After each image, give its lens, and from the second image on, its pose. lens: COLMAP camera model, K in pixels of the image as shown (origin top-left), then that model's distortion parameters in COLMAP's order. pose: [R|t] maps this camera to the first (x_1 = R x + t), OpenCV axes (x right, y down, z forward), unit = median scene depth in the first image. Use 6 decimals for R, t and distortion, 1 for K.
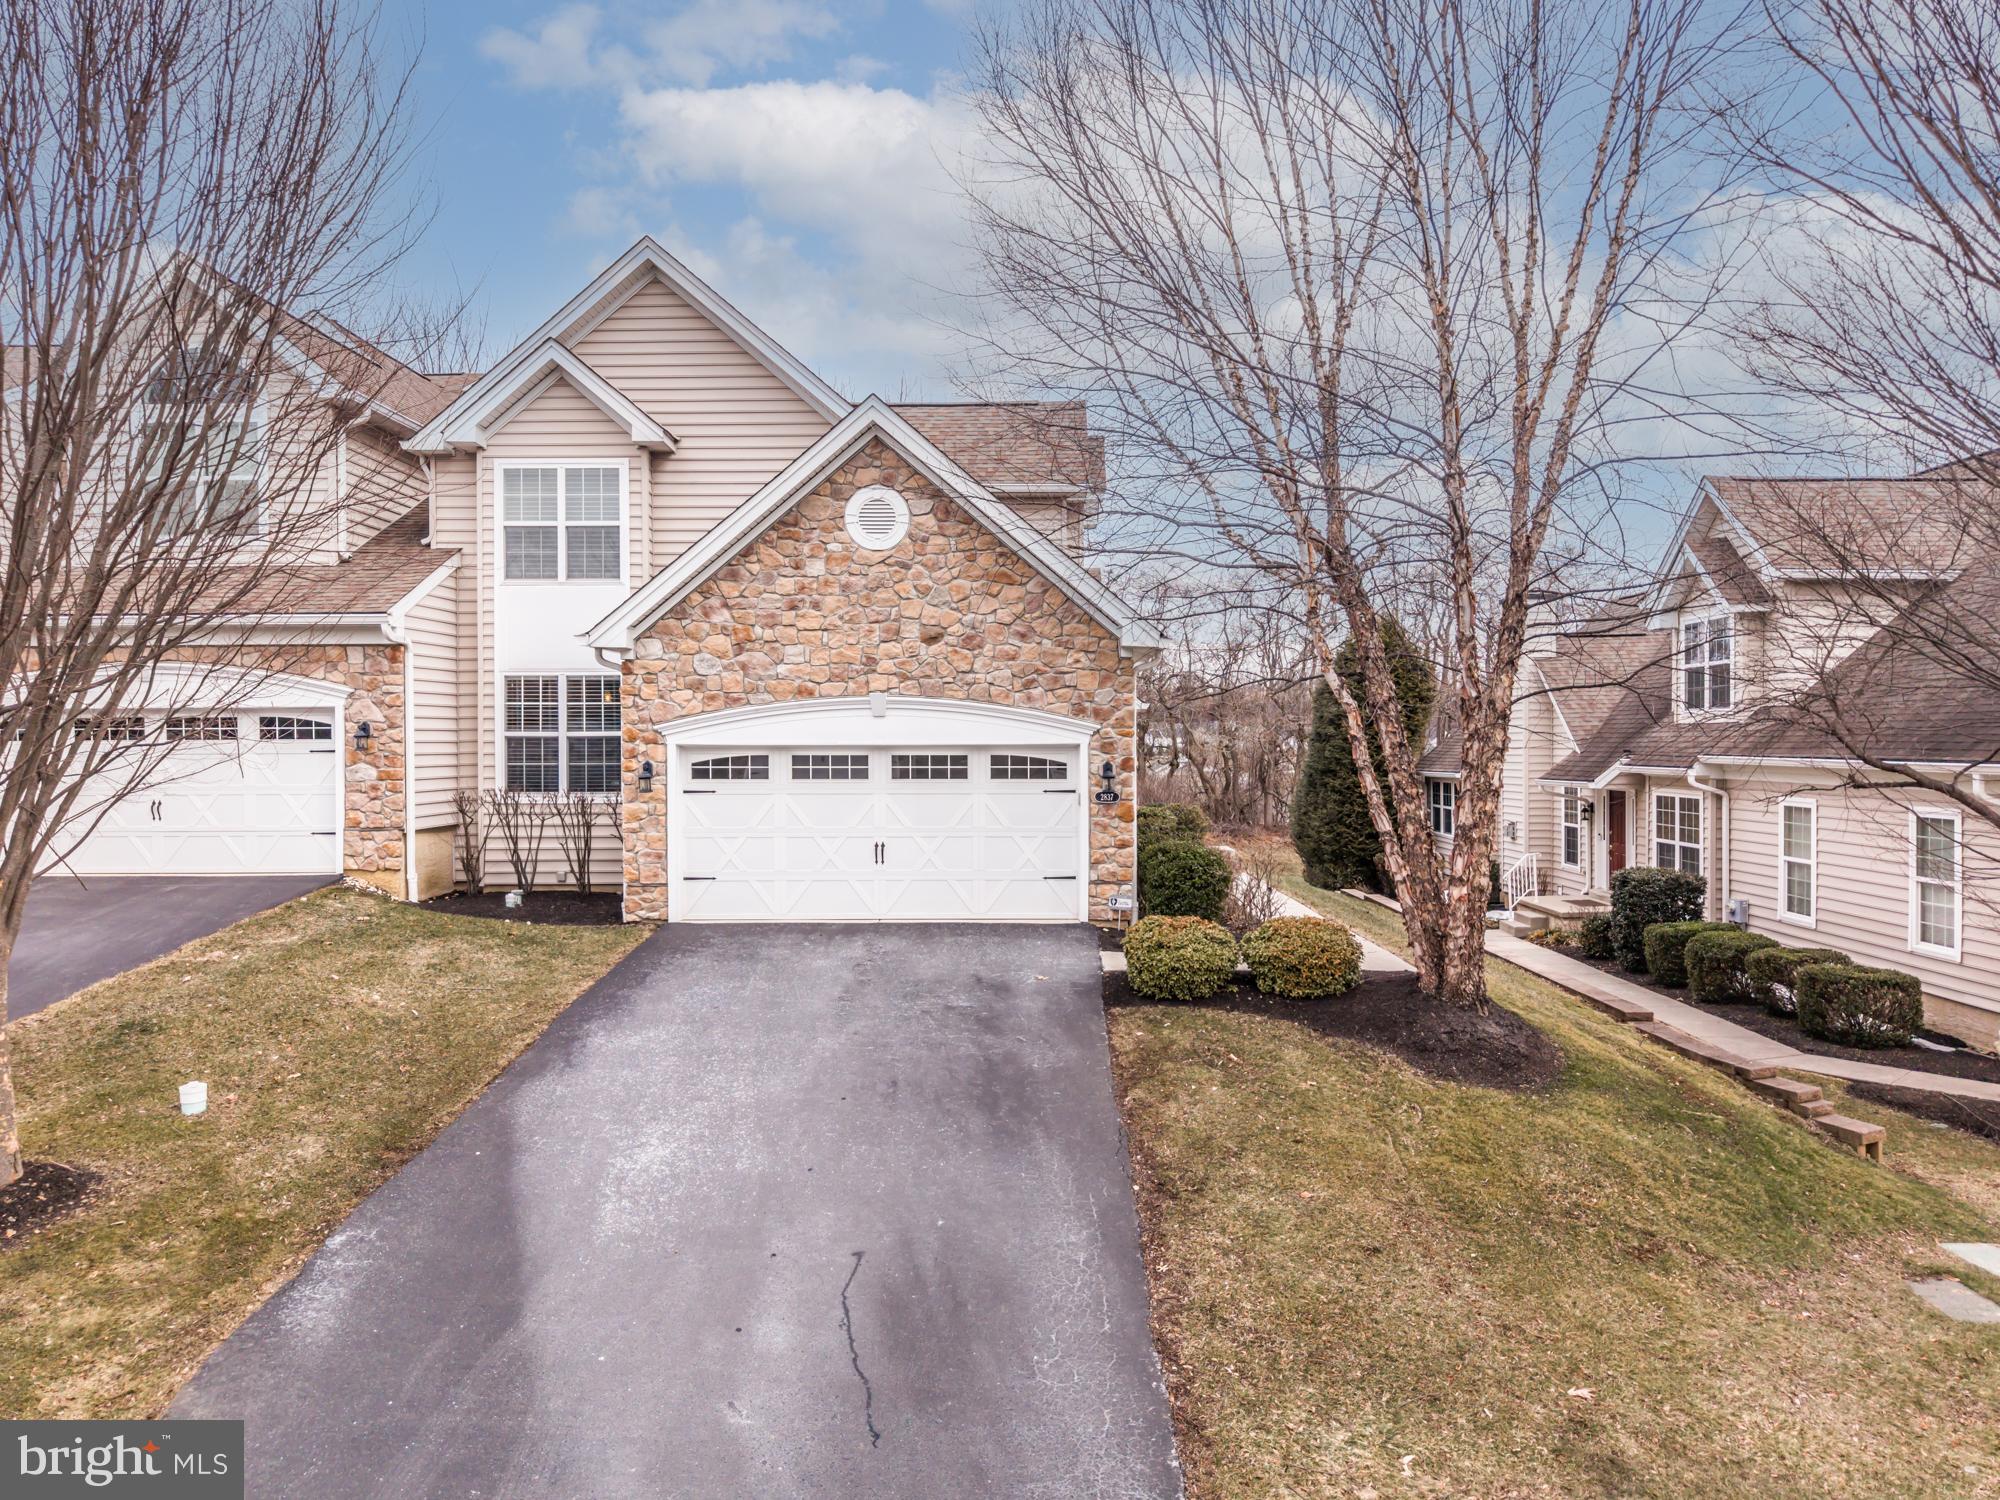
lens RADIAL K [[1345.2, 0, 1043.5], [0, 1345.2, 763.9], [0, 0, 1]] dist [0.015086, -0.017306]
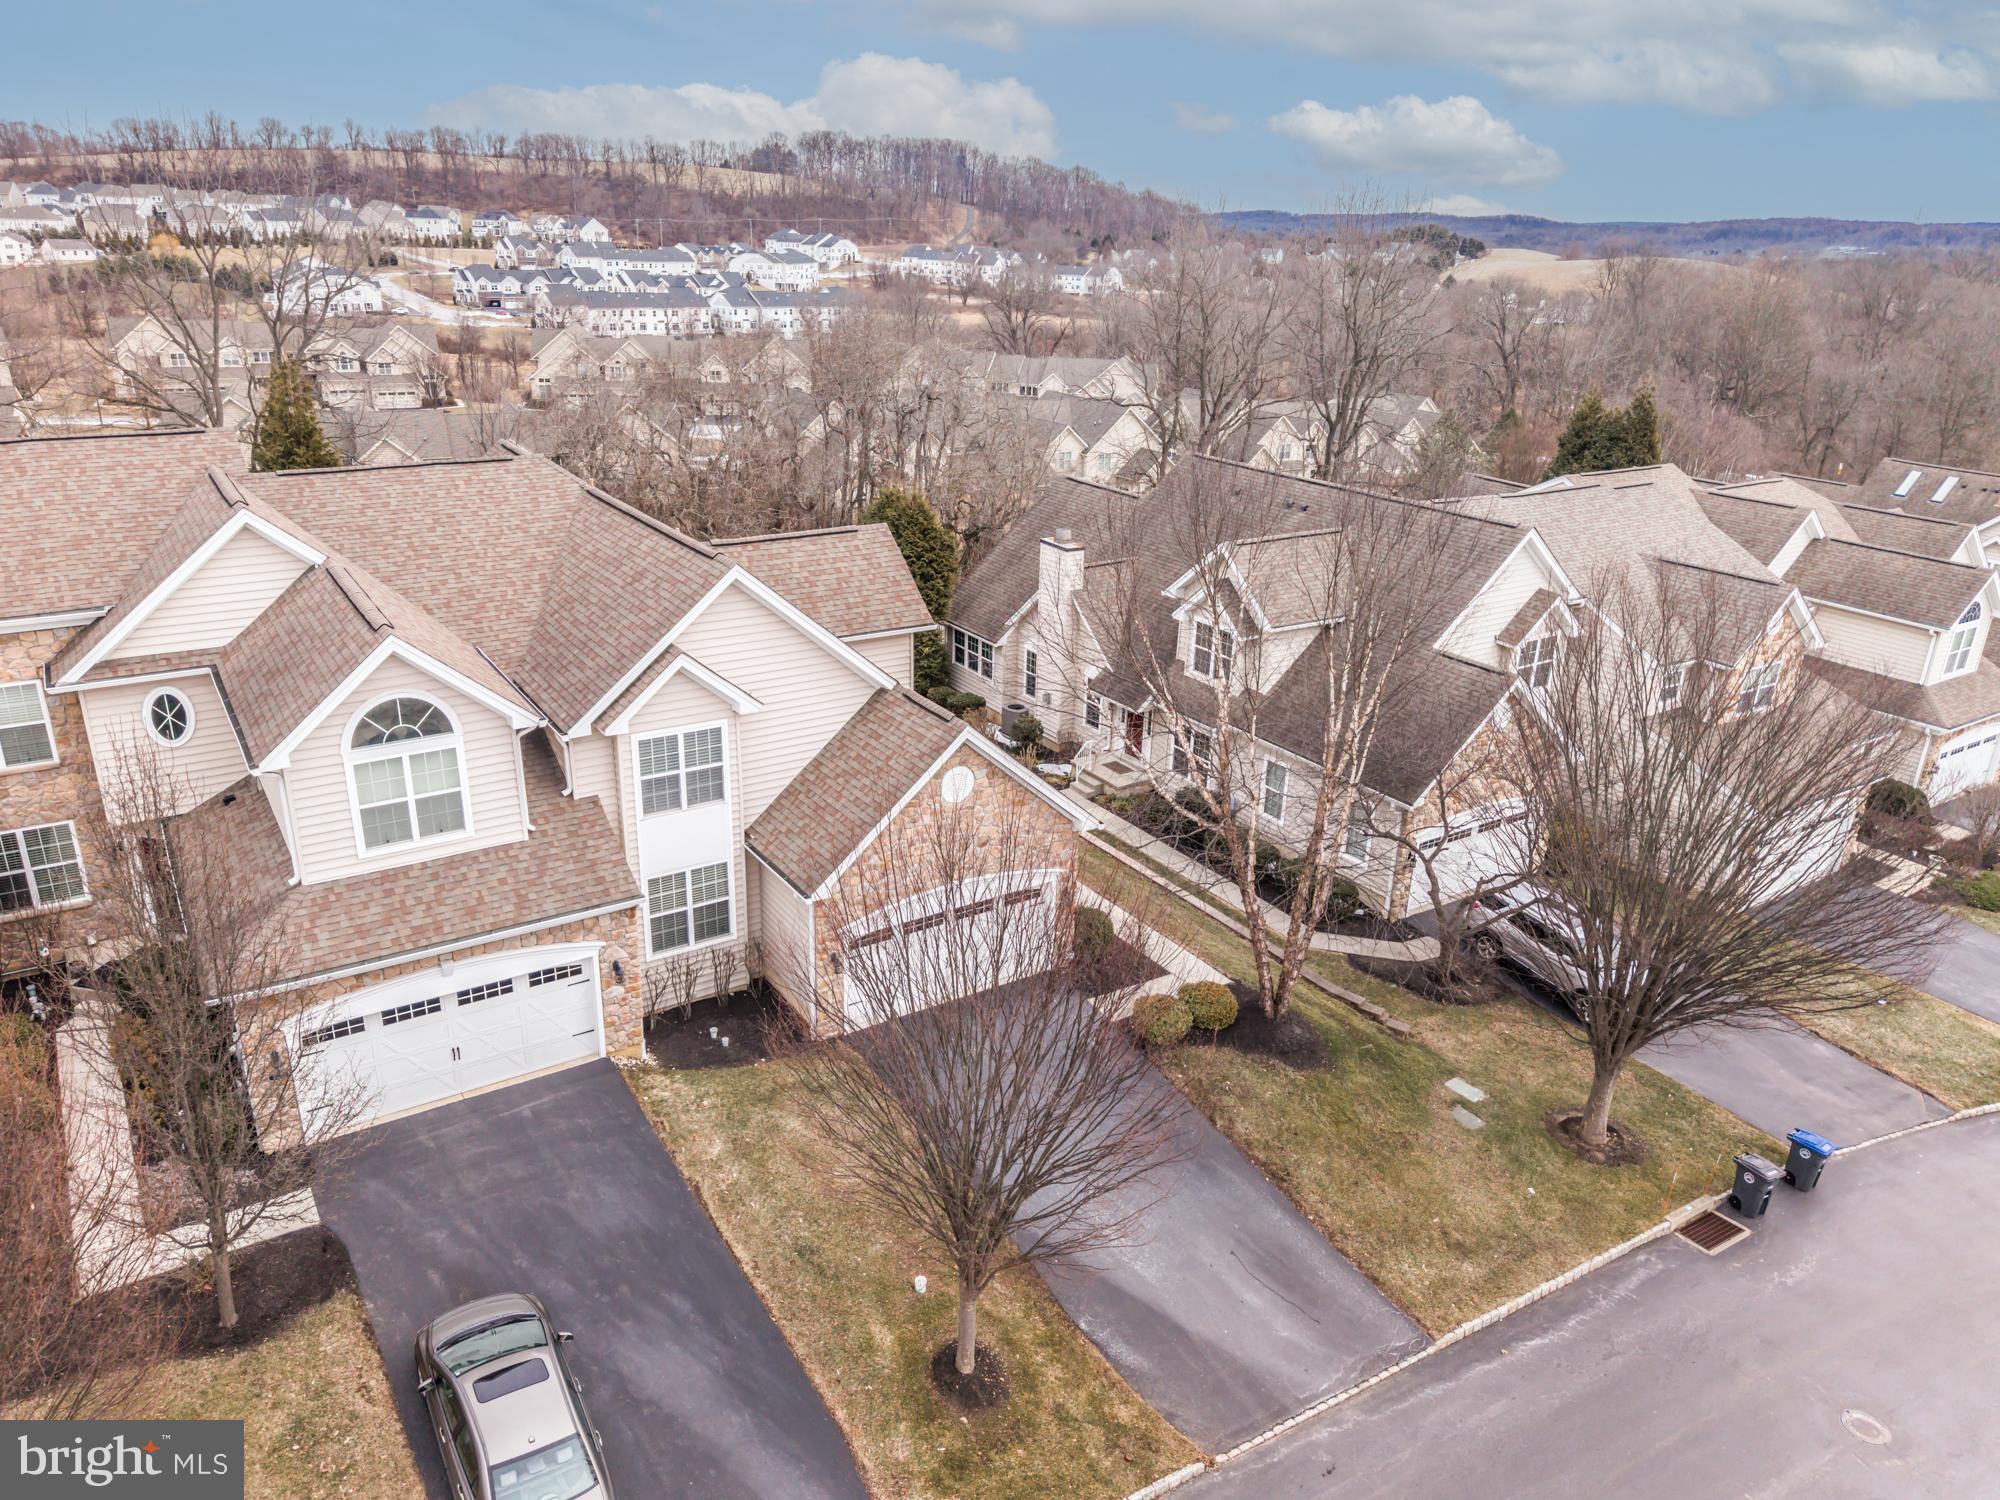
lens RADIAL K [[1345.2, 0, 1045.2], [0, 1345.2, 739.7], [0, 0, 1]] dist [0.015086, -0.017306]
pose [[0.822400, -0.165278, 0.544373, -0.915568], [-0.038487, 0.938515, 0.343087, -0.798987], [-0.567606, -0.303106, 0.765474, -0.294488]]
